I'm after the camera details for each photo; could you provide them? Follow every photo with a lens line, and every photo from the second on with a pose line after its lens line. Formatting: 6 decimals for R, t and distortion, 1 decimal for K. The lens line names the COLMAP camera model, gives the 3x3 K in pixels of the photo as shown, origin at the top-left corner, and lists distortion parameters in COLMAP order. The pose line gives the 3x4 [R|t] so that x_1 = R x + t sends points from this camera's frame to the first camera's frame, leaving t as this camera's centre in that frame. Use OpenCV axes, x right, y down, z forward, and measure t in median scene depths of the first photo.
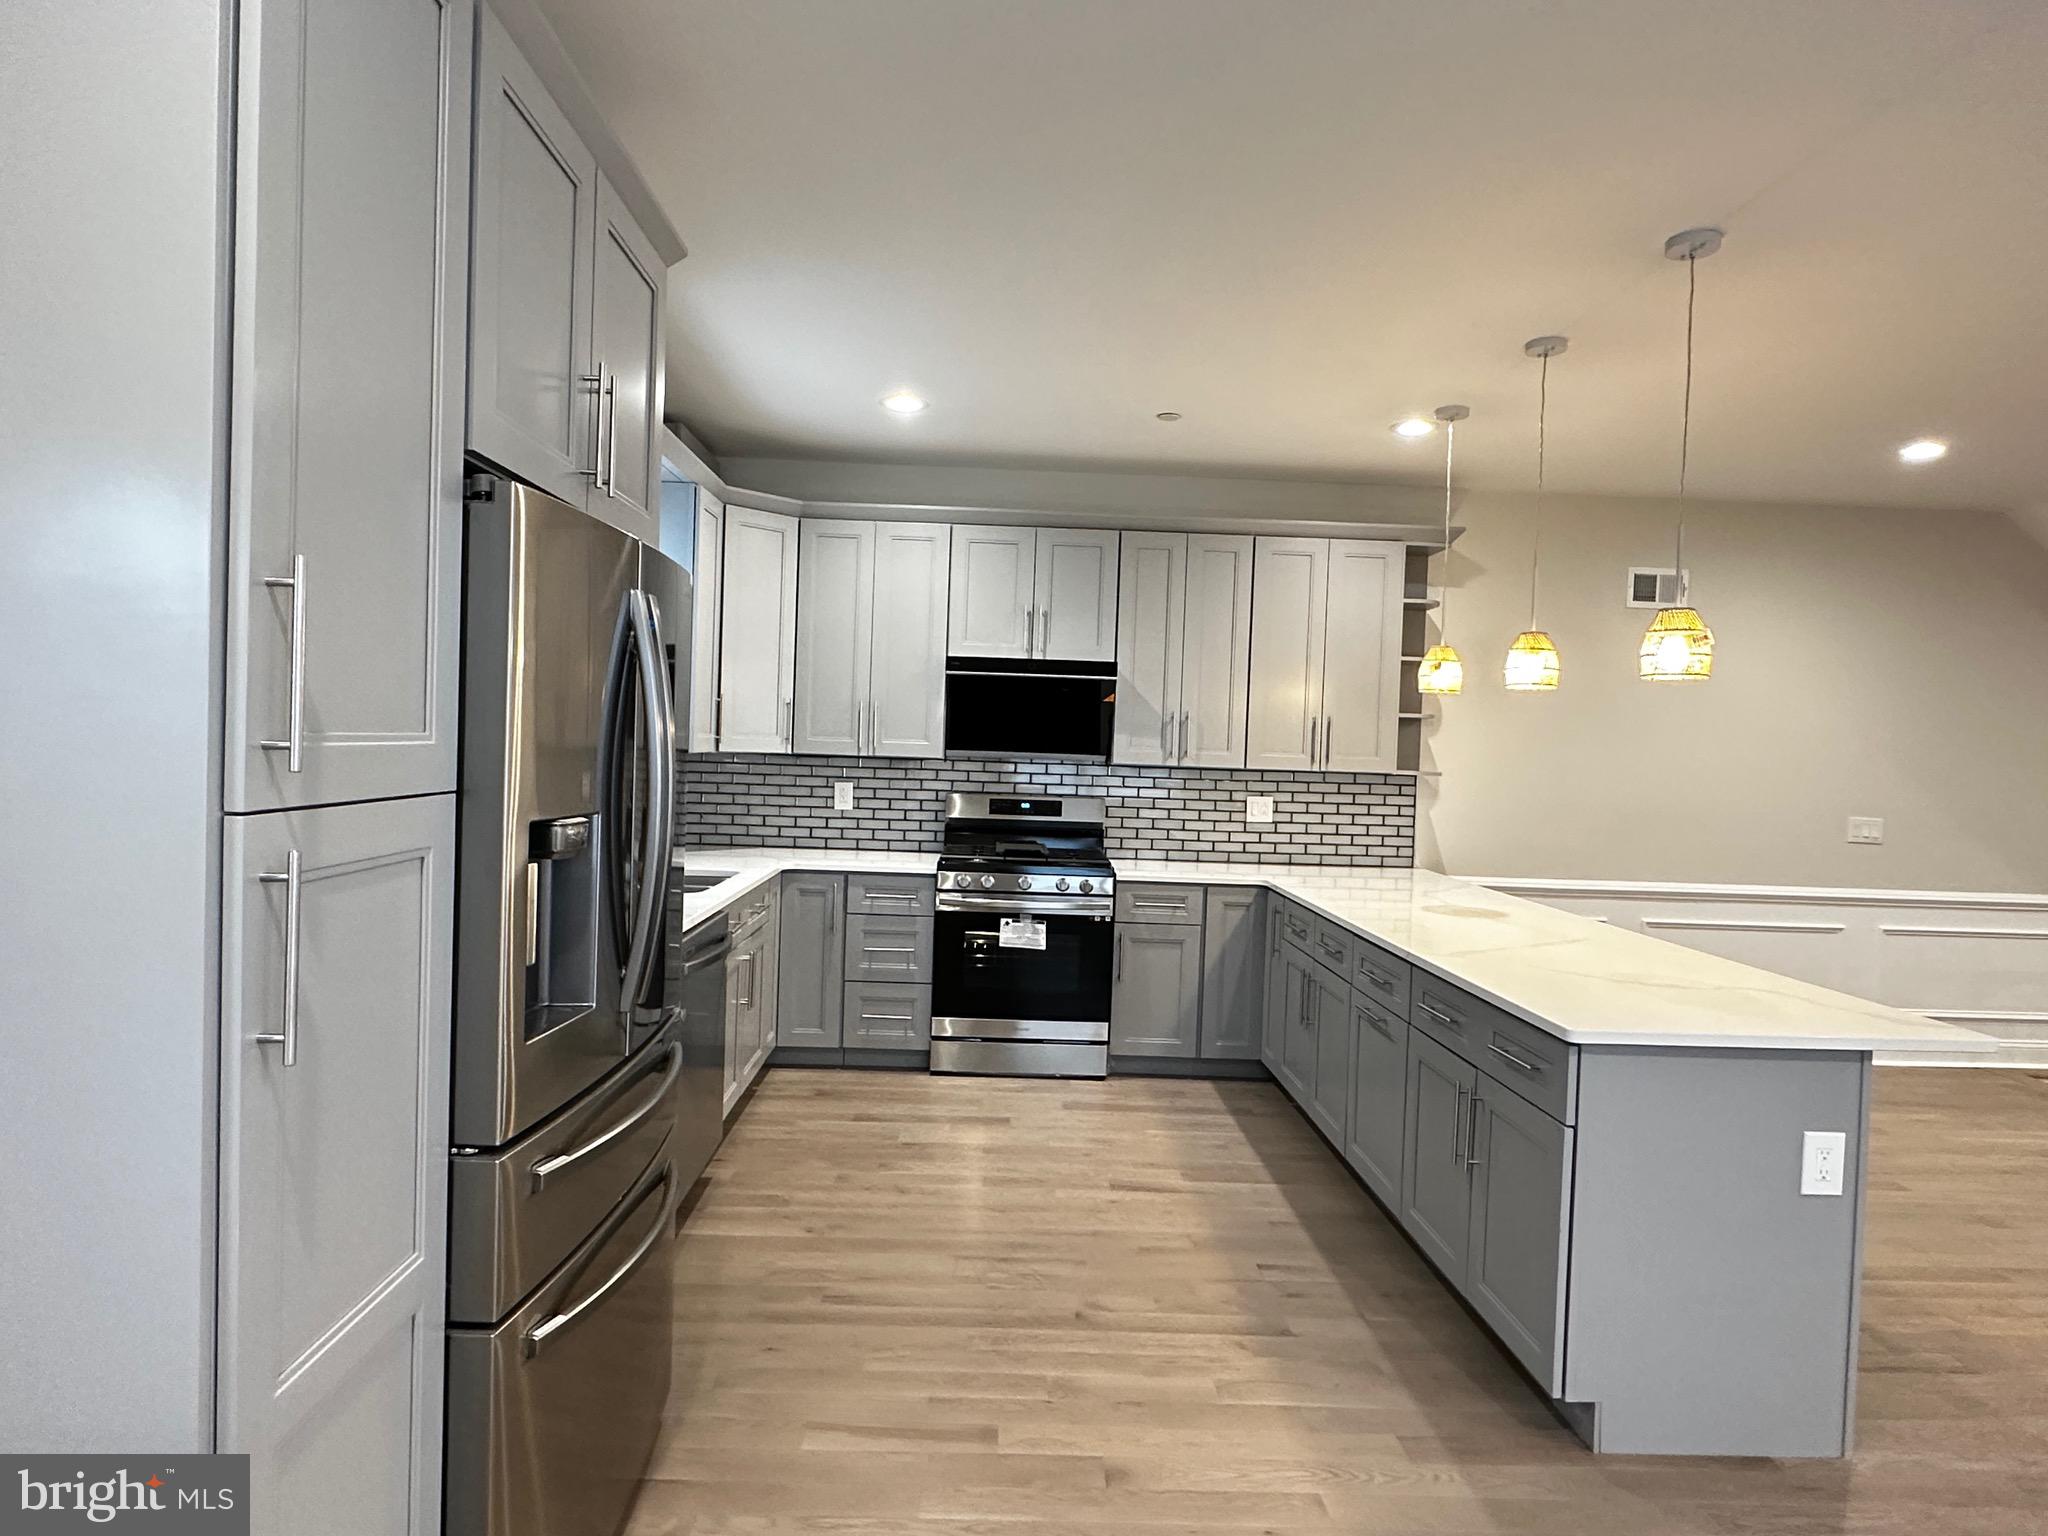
lens RADIAL K [[1187.9, 0, 1024.0], [0, 1187.9, 768.0], [0, 0, 1]] dist [0.000970, 0.000452]
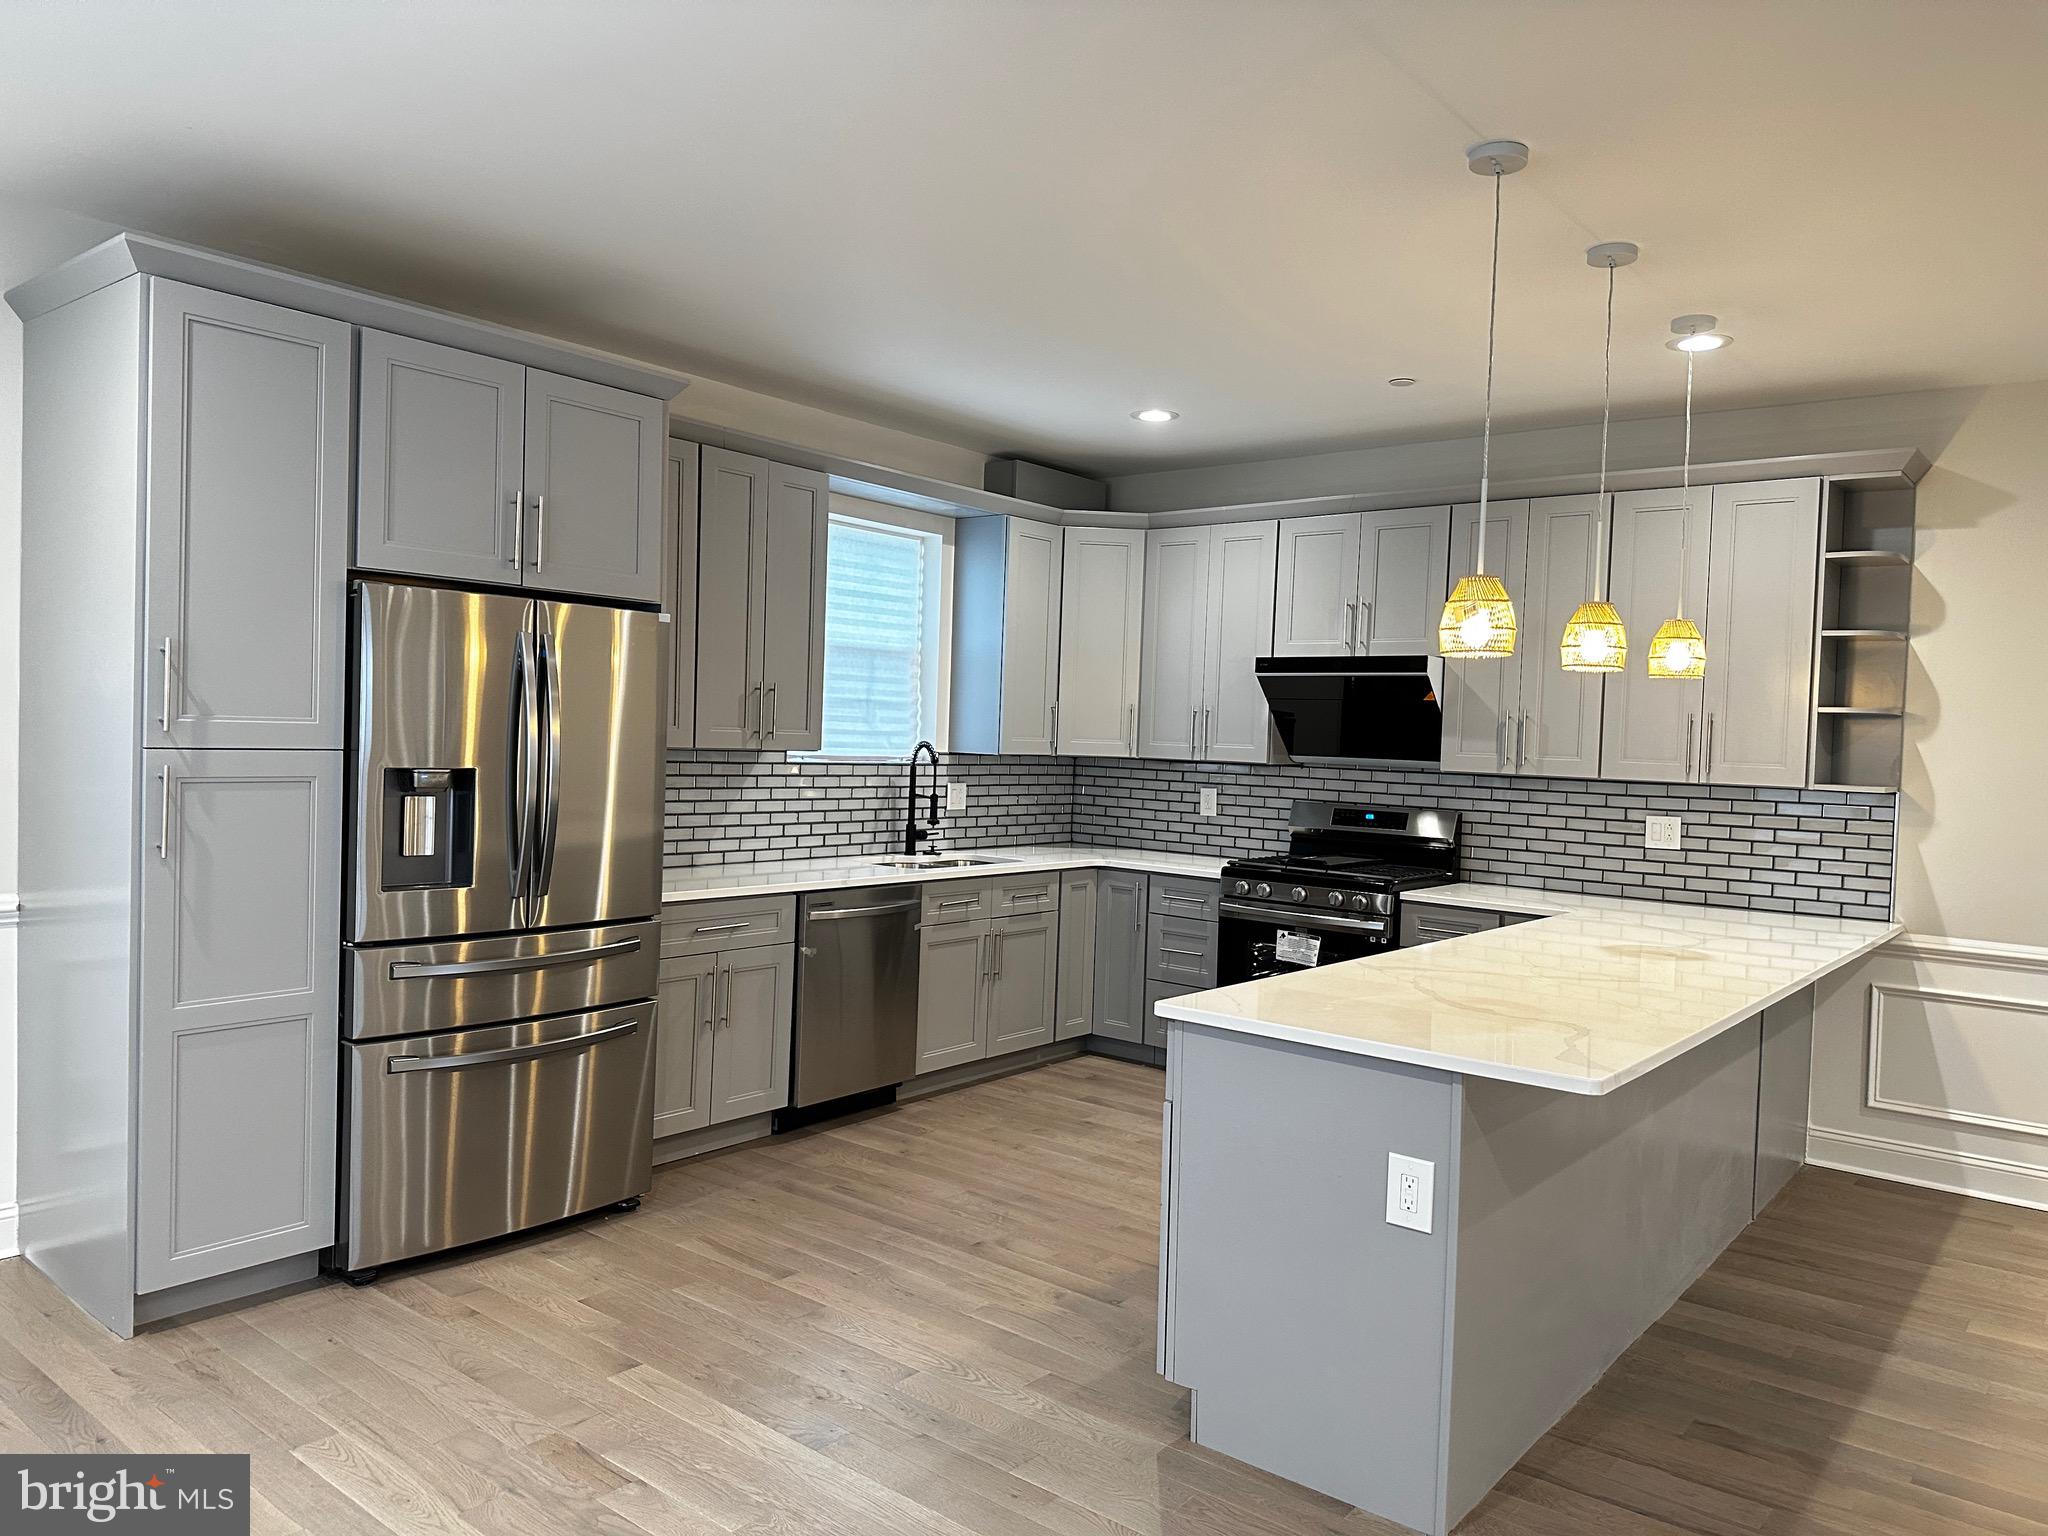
lens RADIAL K [[1419.4, 0, 1024.0], [0, 1419.4, 768.0], [0, 0, 1]] dist [0.043141, -0.004292]
pose [[0.763350, 0.008828, -0.645924, 0.531858], [-0.023728, 0.999615, -0.014380, 0.016970], [0.645549, 0.026304, 0.763266, -0.006627]]
